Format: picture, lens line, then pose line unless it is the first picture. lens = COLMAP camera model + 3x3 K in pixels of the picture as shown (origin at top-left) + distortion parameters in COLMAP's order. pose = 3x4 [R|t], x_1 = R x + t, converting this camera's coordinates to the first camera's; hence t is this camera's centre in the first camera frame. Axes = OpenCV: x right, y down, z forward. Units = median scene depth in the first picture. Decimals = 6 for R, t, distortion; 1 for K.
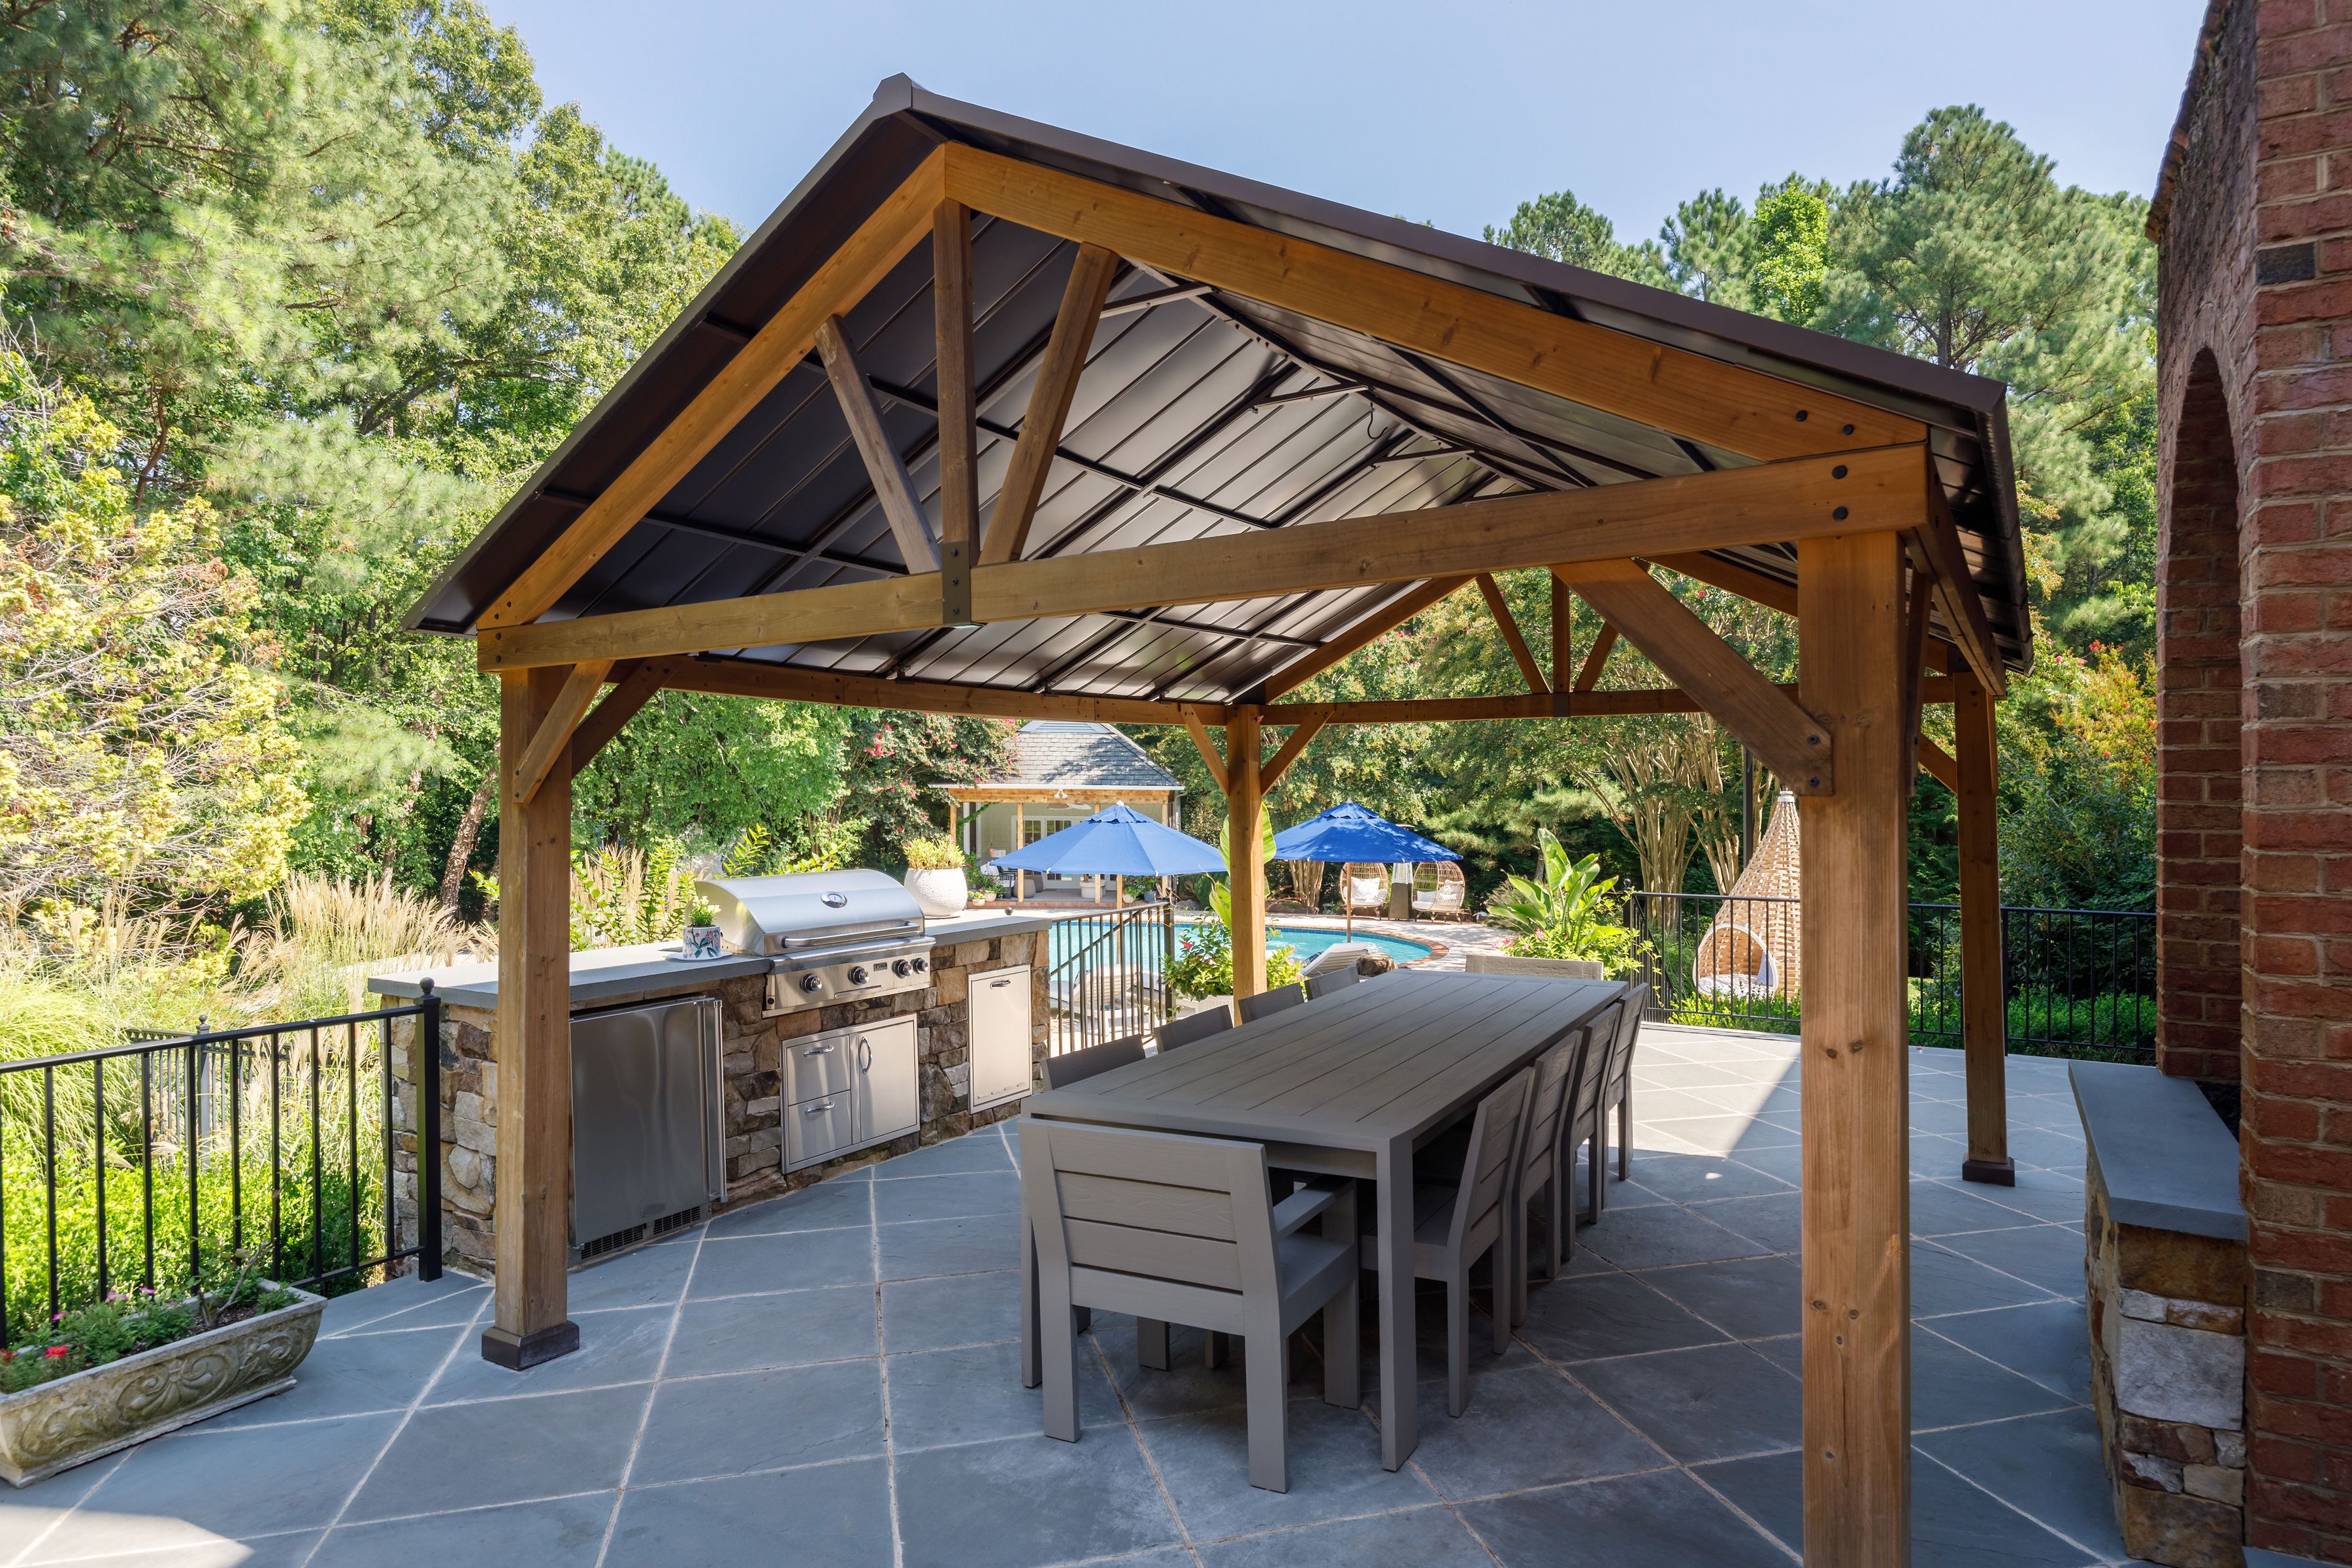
lens RADIAL K [[1423.7, 0, 1177.8], [0, 1423.7, 784.6], [0, 0, 1]] dist [-0.005579, -0.000332]
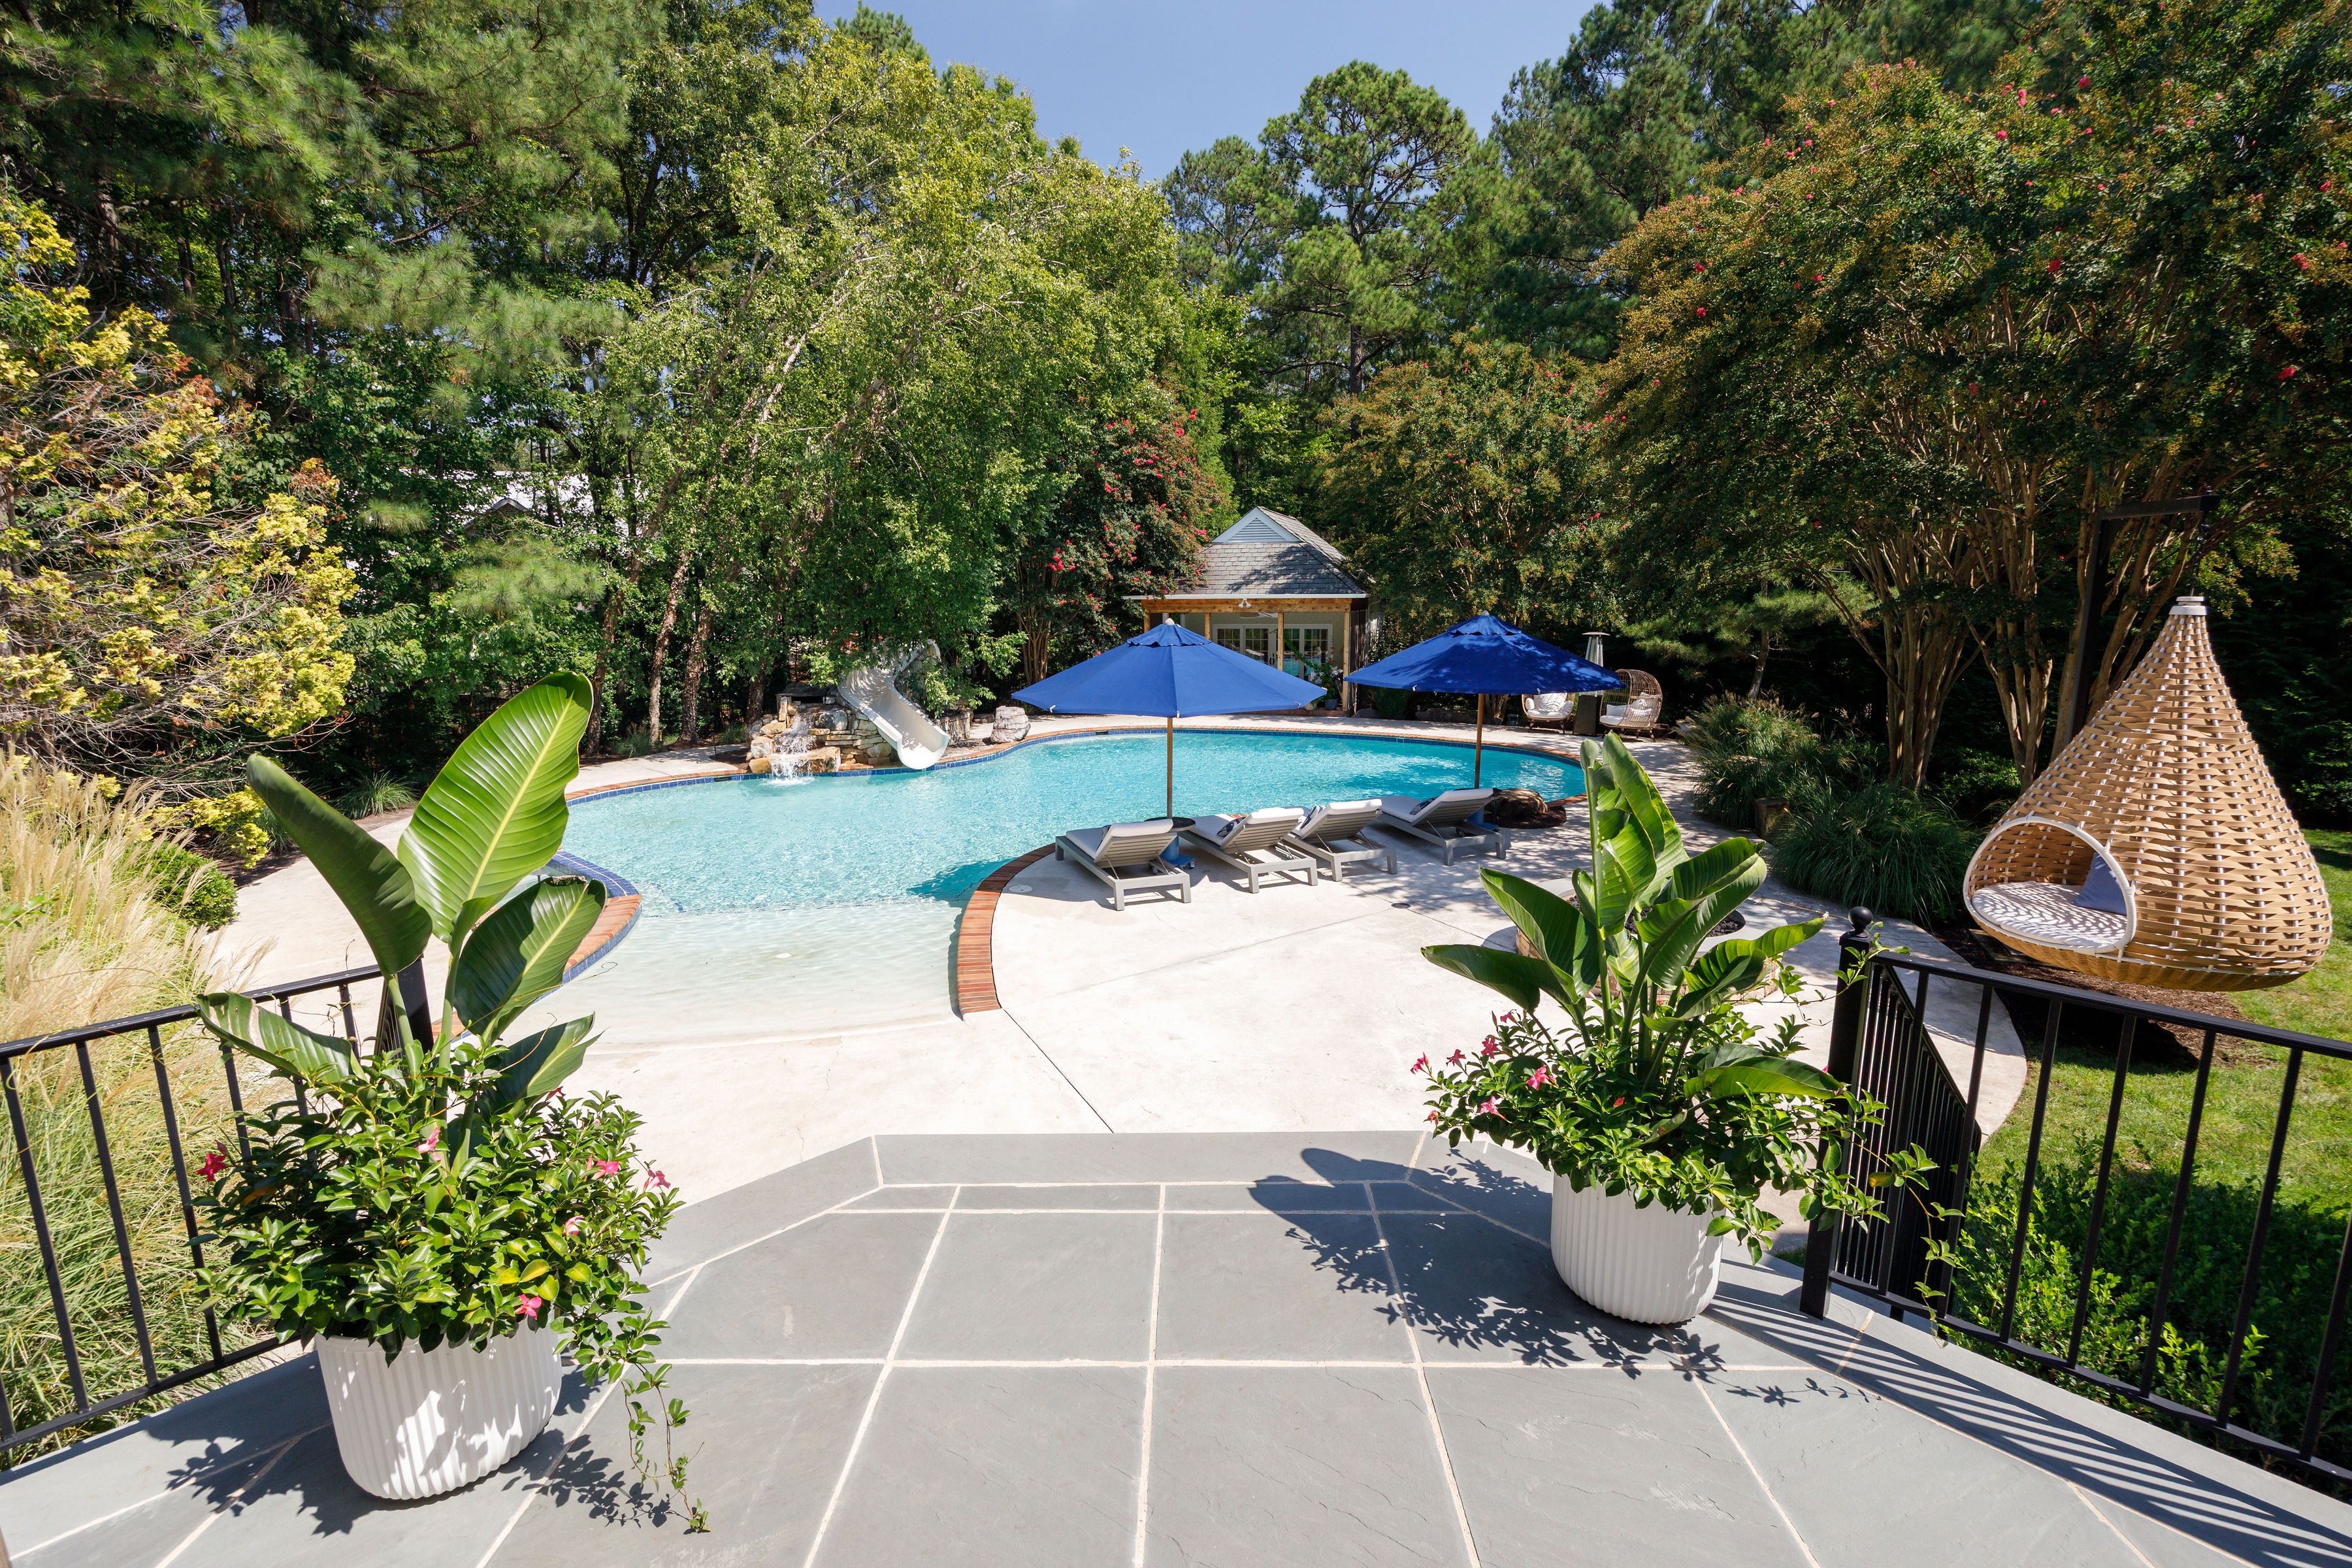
lens RADIAL K [[1038.2, 0, 1164.9], [0, 1038.2, 800.3], [0, 0, 1]] dist [-0.017641, -0.000216]
pose [[0.958616, 0.037906, -0.282169, 0.083325], [0.018701, 0.980573, 0.195263, -0.001454], [0.284089, -0.192459, 0.939283, 0.265540]]
